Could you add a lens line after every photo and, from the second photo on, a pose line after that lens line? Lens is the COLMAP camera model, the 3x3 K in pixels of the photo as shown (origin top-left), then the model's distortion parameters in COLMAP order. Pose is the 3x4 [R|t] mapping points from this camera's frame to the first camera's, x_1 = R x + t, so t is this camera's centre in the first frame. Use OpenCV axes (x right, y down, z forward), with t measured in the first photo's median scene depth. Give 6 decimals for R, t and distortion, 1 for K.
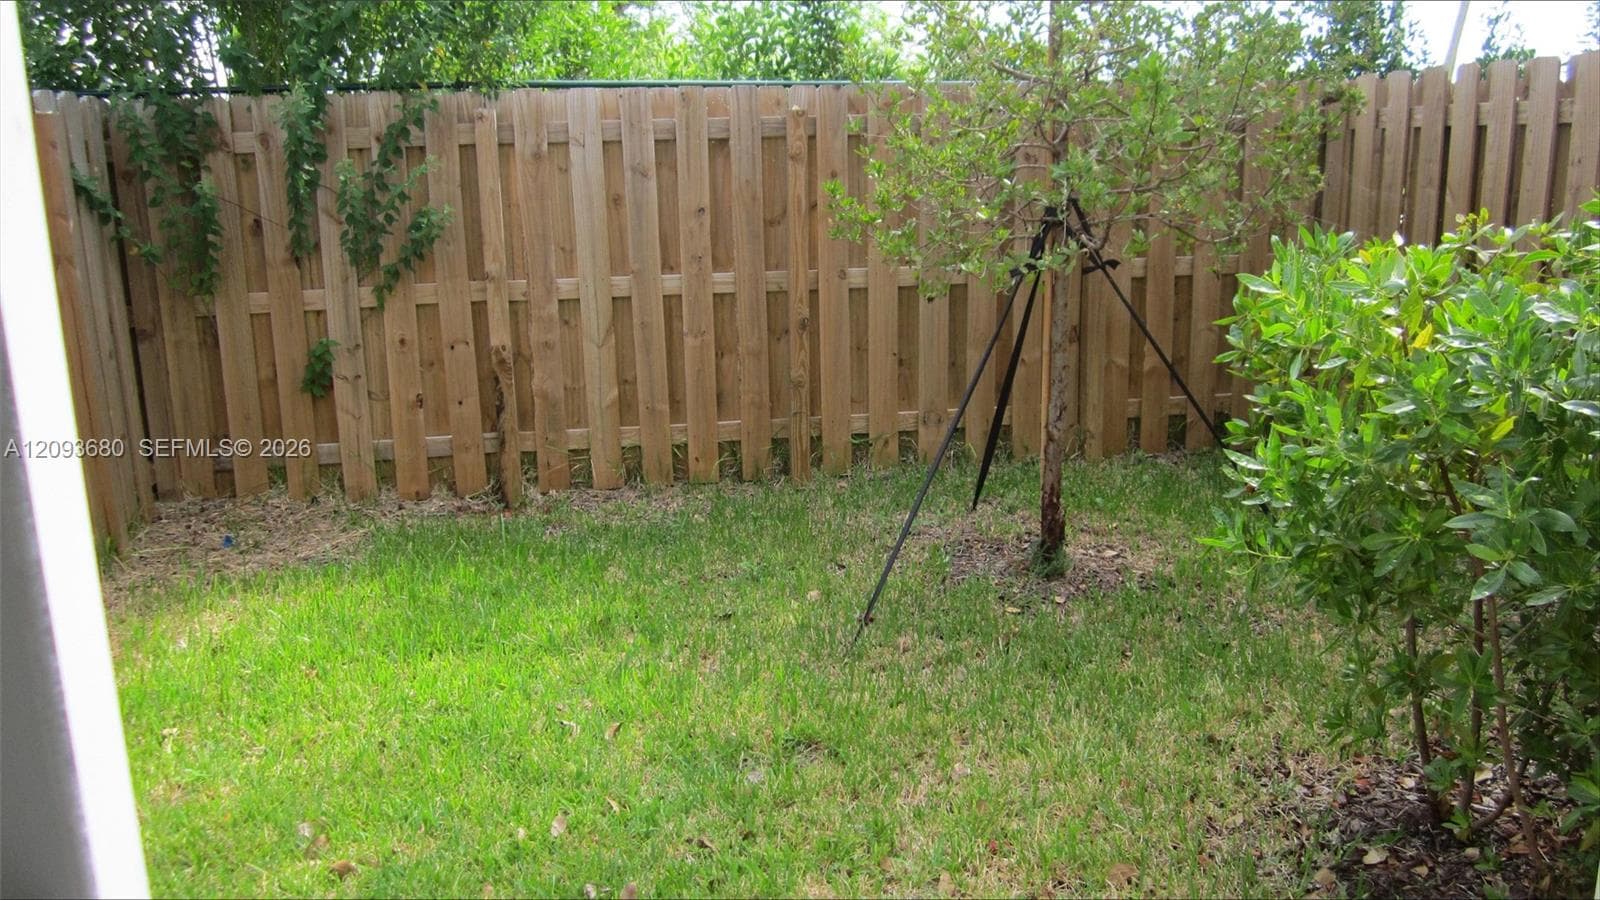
lens RADIAL K [[1363.4, 0, 841.1], [0, 1363.4, 459.4], [0, 0, 1]] dist [-0.063243, 0.042532]
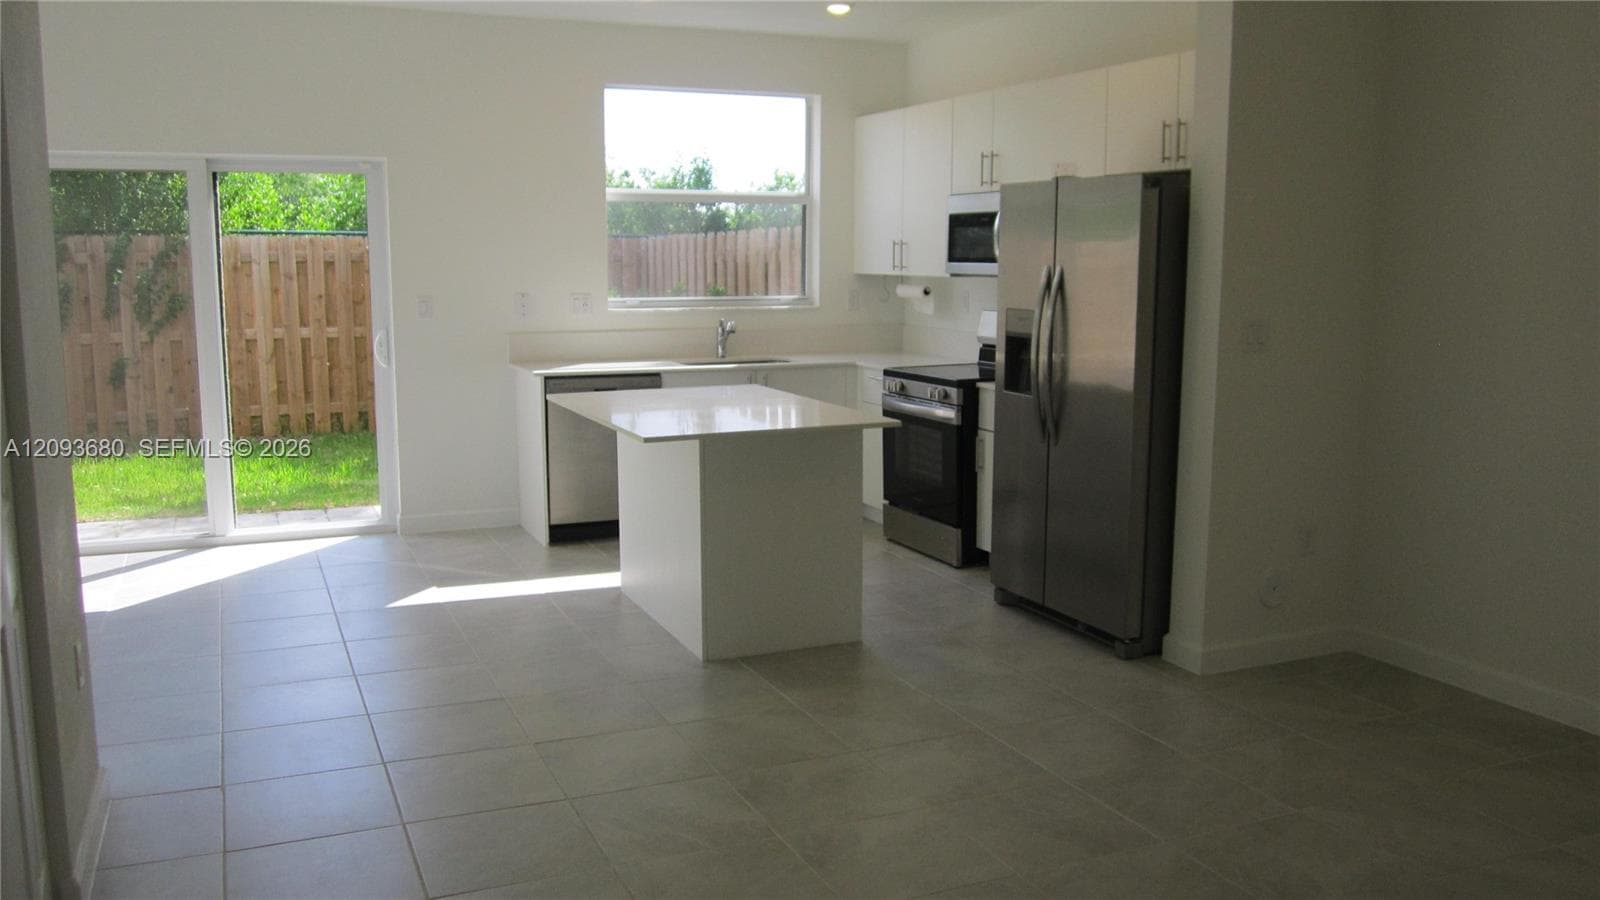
lens RADIAL K [[1363.4, 0, 841.1], [0, 1363.4, 459.4], [0, 0, 1]] dist [-0.063243, 0.042532]
pose [[0.963313, -0.020398, 0.267603, 0.101522], [0.045616, 0.995044, -0.088359, 0.273792], [-0.264474, 0.097324, 0.959469, -1.119401]]
